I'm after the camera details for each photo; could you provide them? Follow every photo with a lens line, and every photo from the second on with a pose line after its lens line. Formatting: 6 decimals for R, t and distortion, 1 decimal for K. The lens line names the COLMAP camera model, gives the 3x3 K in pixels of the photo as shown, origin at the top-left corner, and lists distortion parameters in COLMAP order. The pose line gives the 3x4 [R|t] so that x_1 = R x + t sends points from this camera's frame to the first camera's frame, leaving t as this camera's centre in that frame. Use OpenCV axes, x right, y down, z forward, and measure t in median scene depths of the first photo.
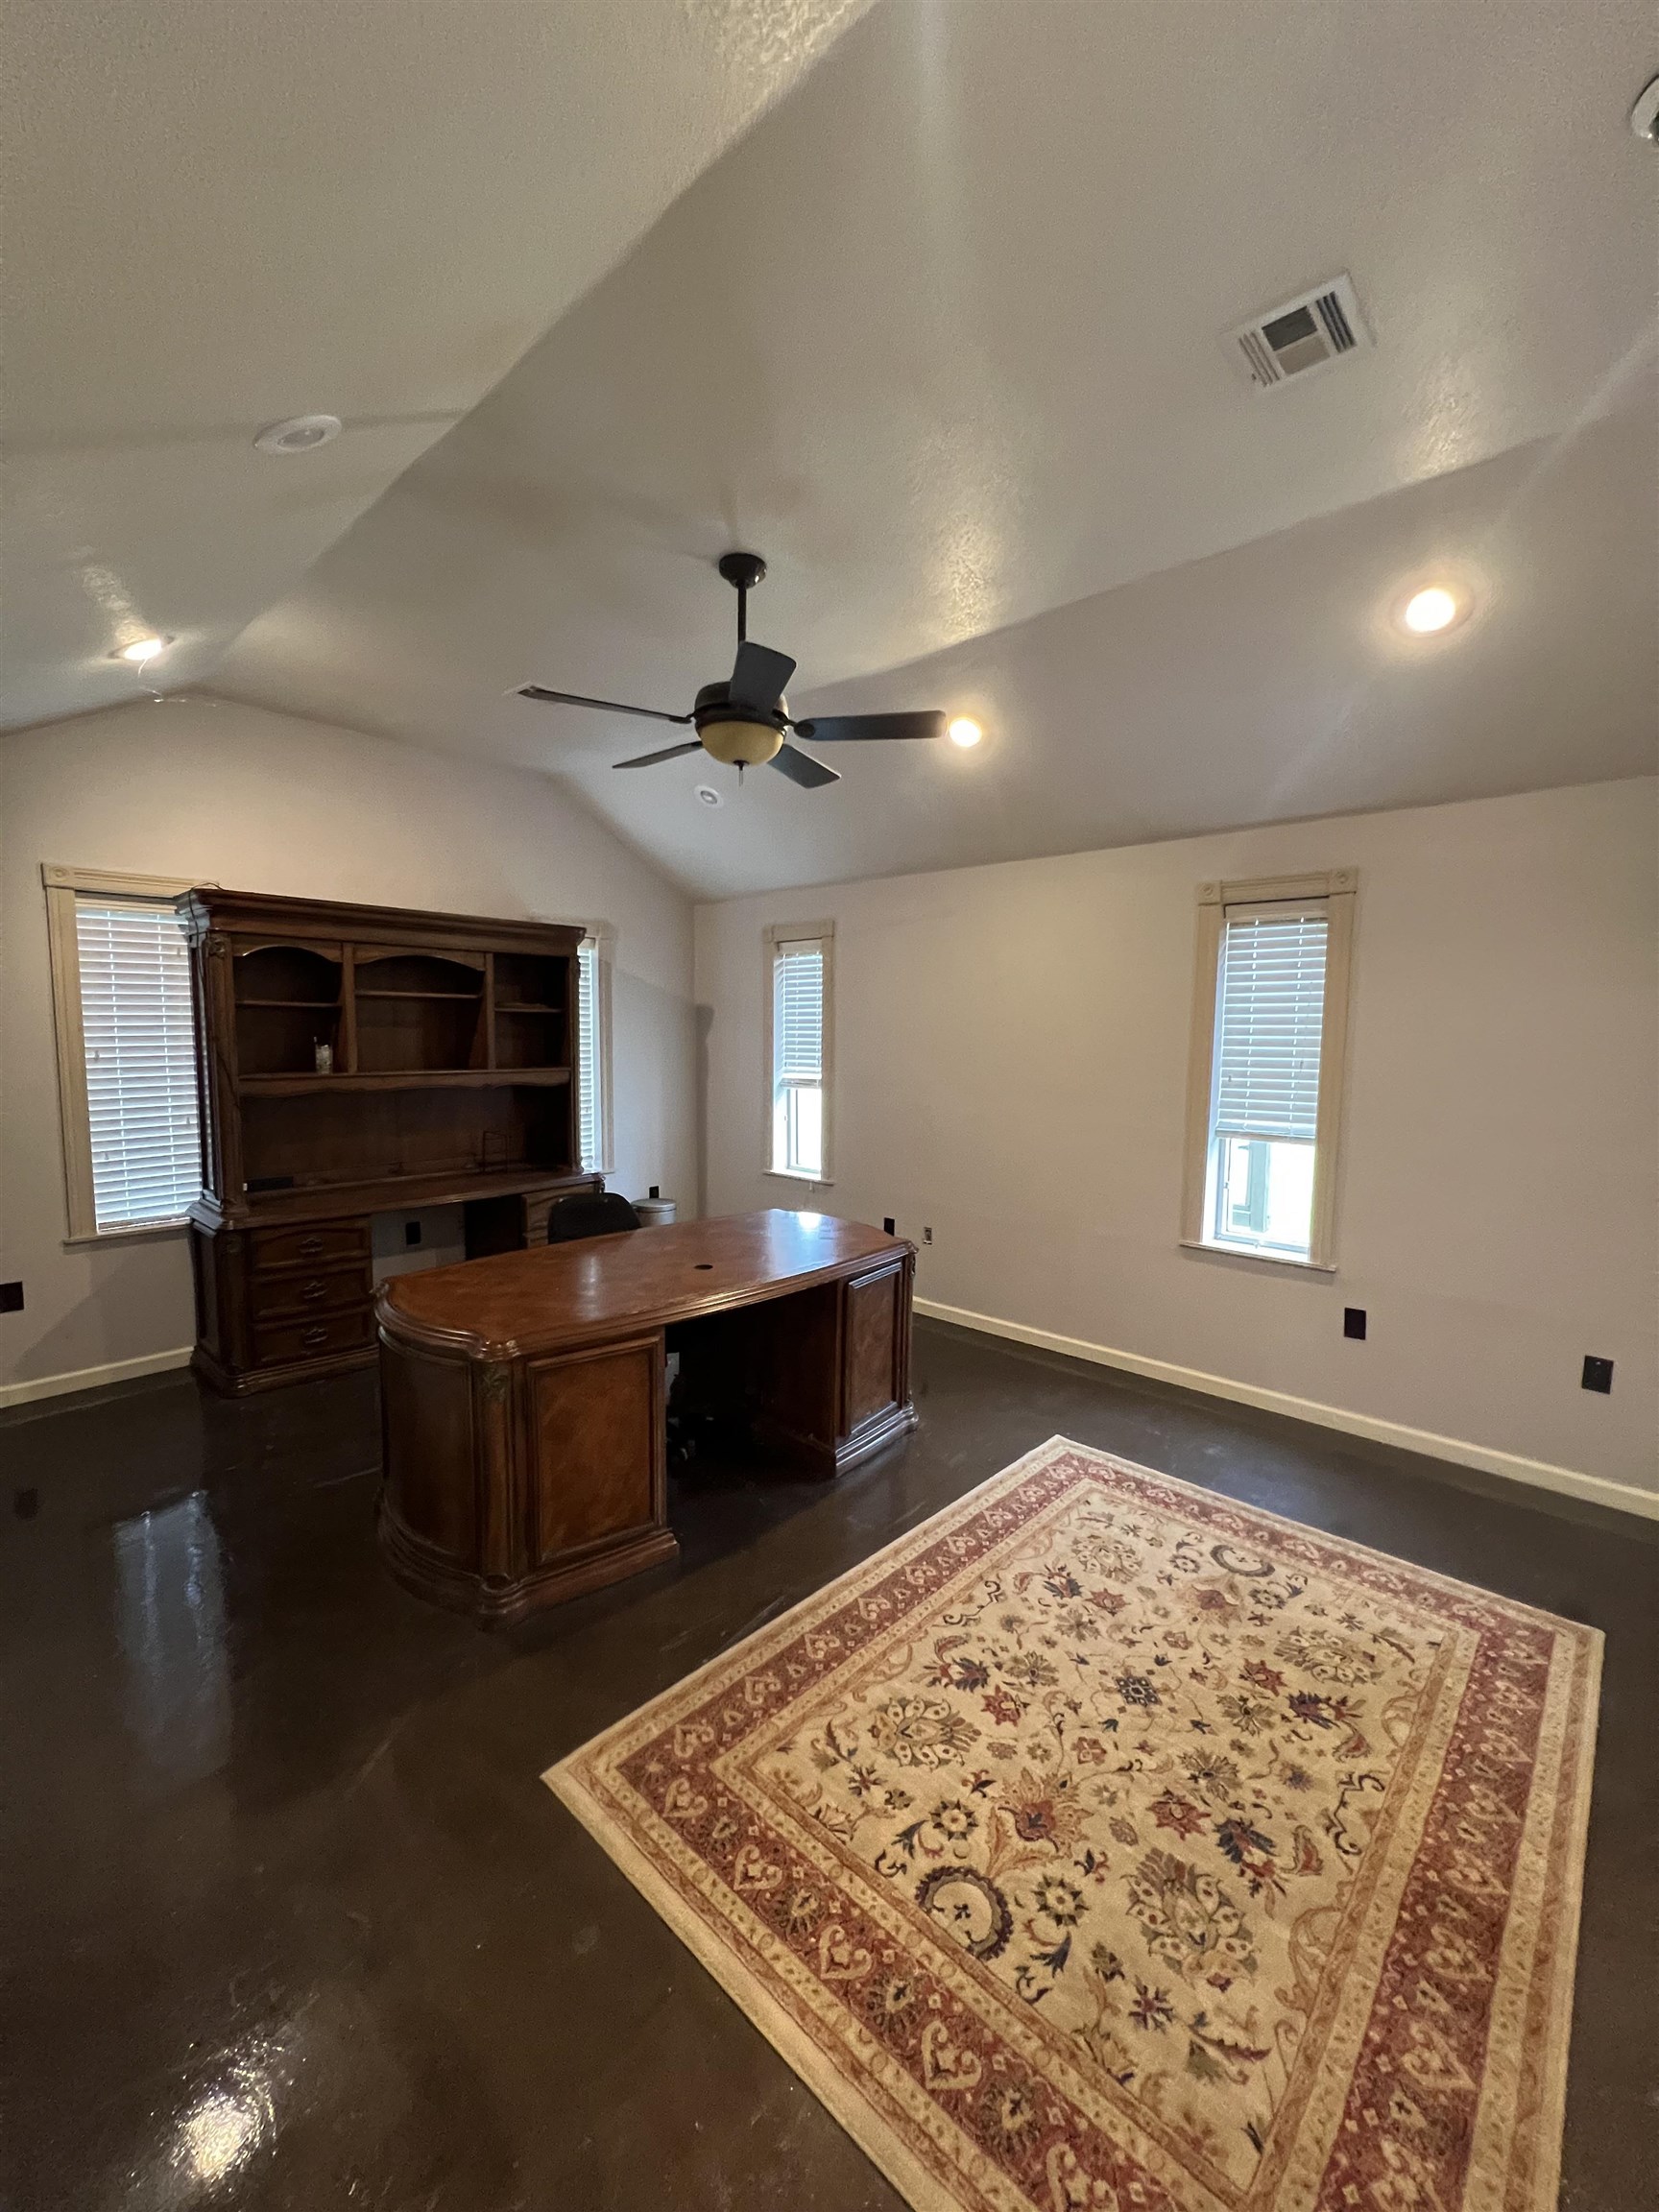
lens RADIAL K [[886.4, 0, 829.5], [0, 886.4, 1106.0], [0, 0, 1]] dist [0.000185, -0.000080]
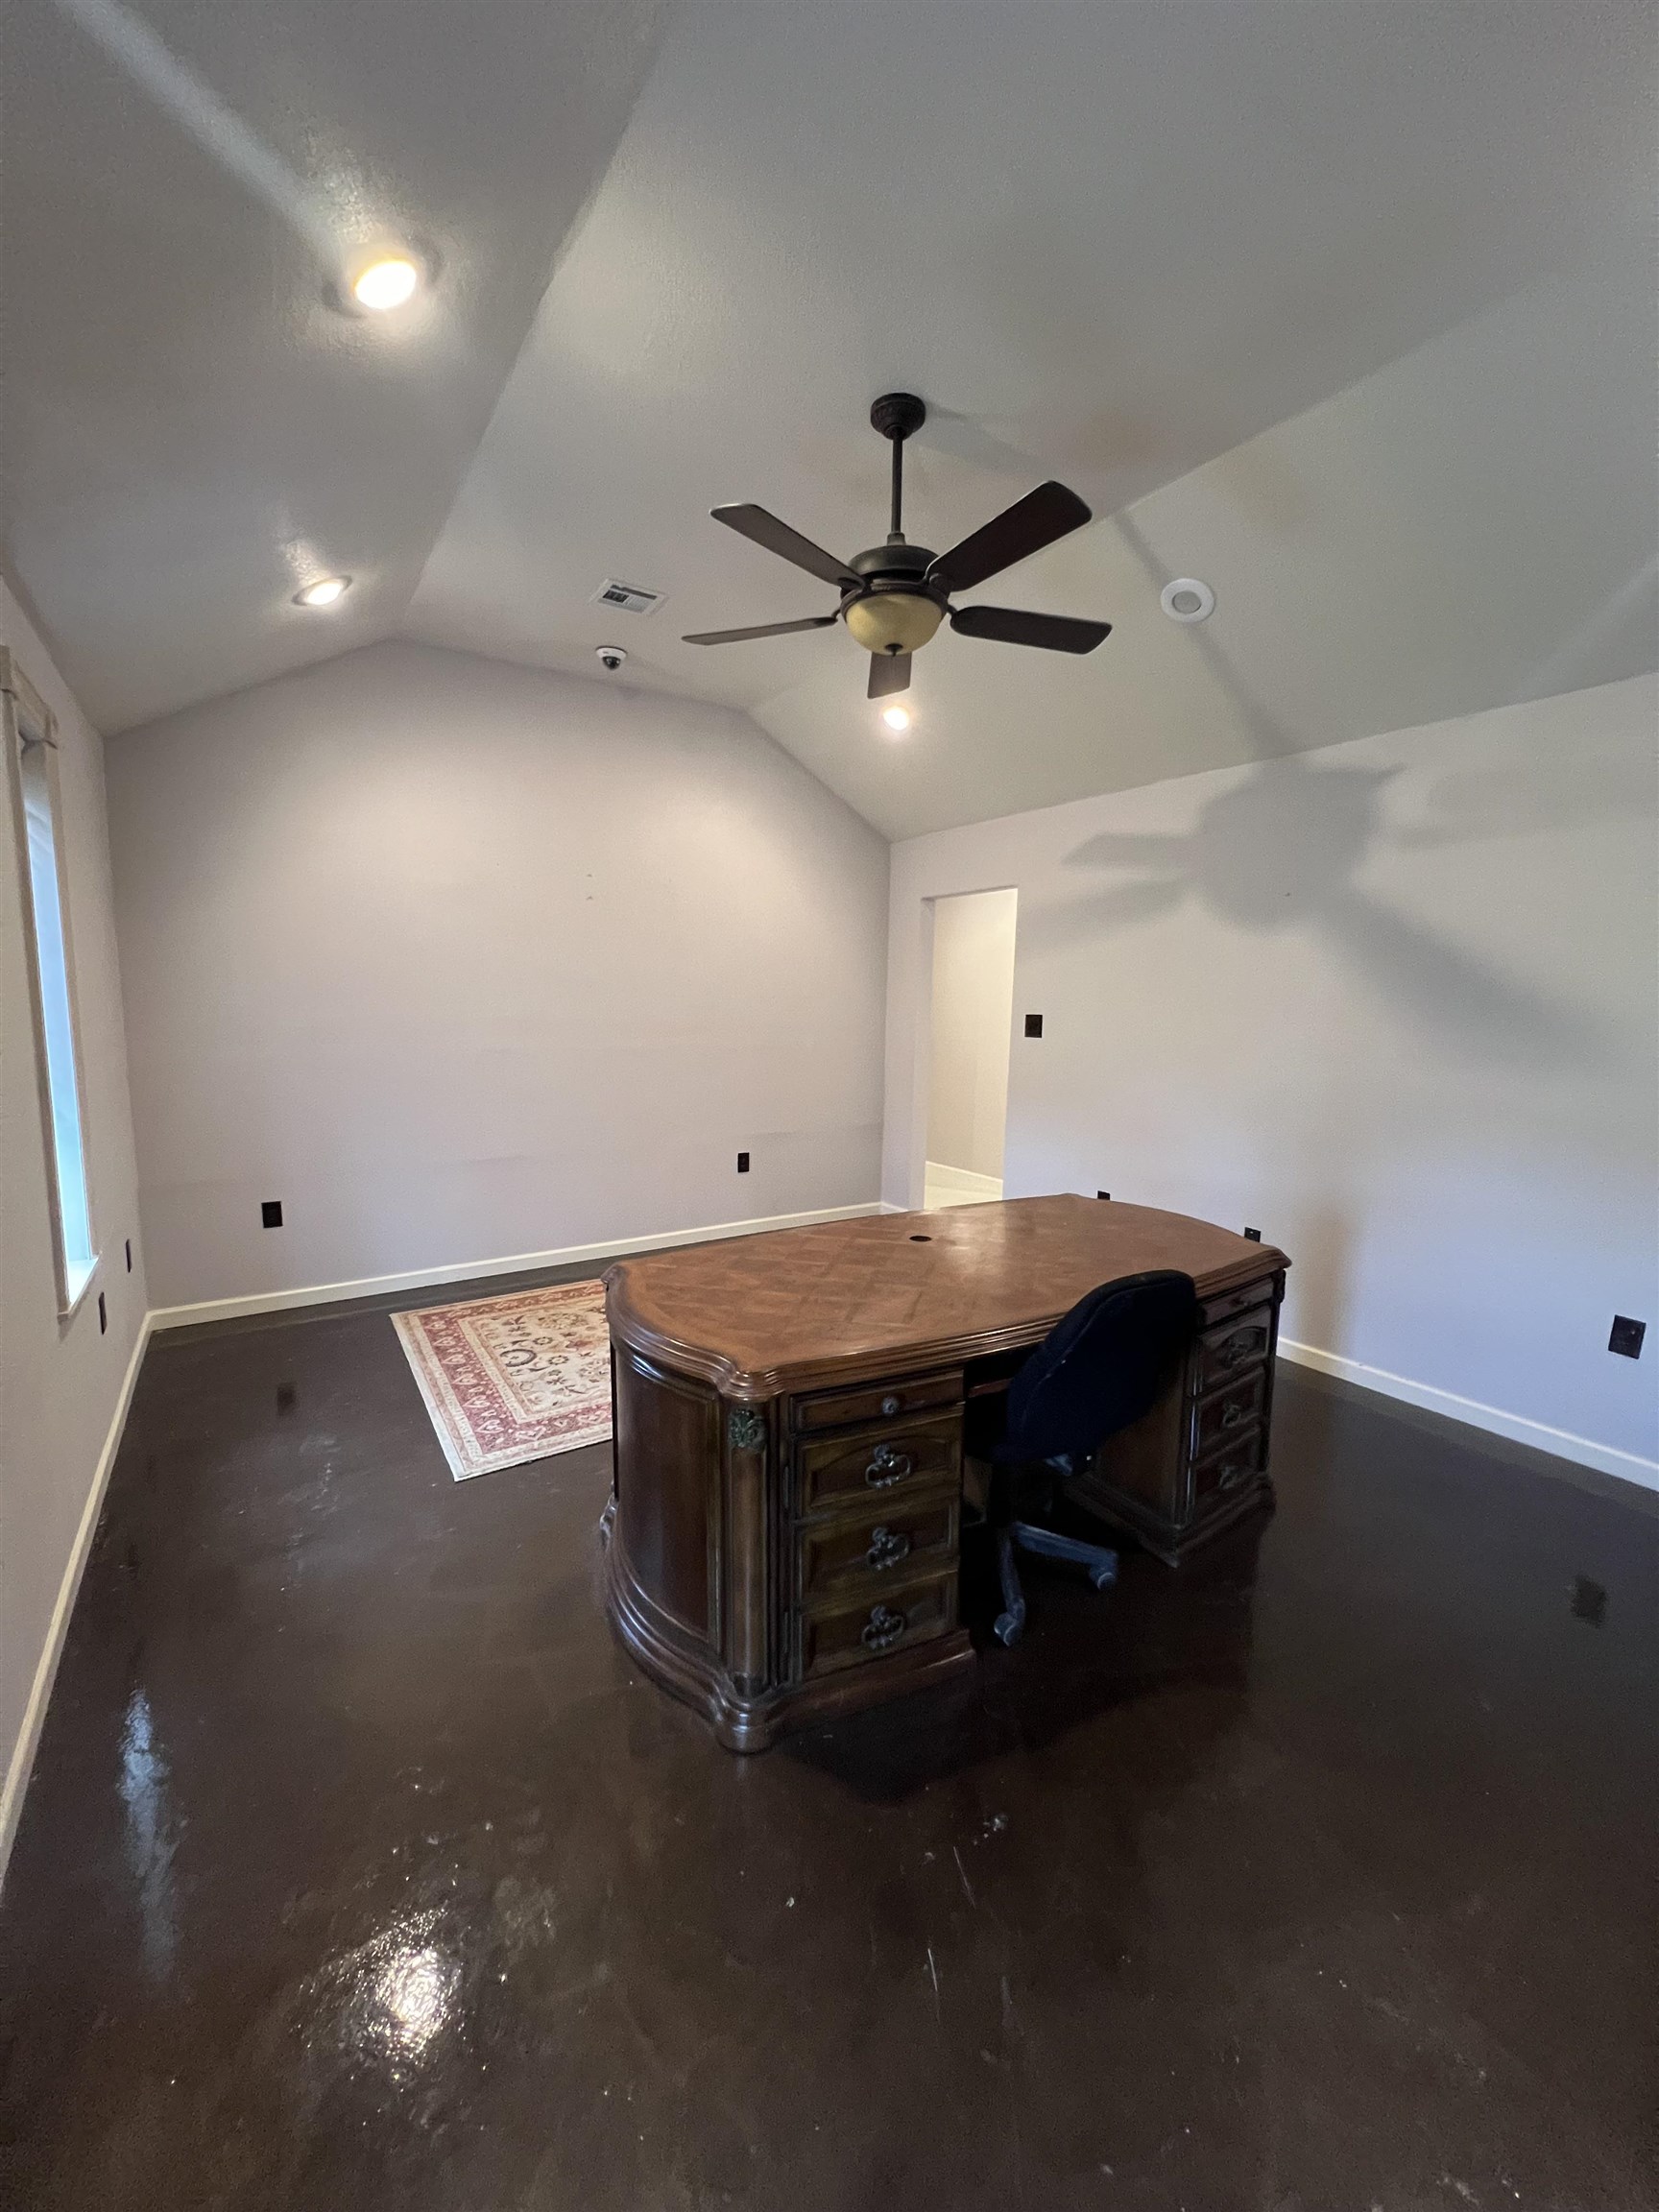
lens RADIAL K [[886.4, 0, 829.5], [0, 886.4, 1106.0], [0, 0, 1]] dist [0.000185, -0.000080]
pose [[-0.968942, -0.056485, 0.240749, -0.304020], [-0.004625, 0.977532, 0.210738, -0.147023], [-0.247243, 0.203079, -0.947433, 2.140034]]
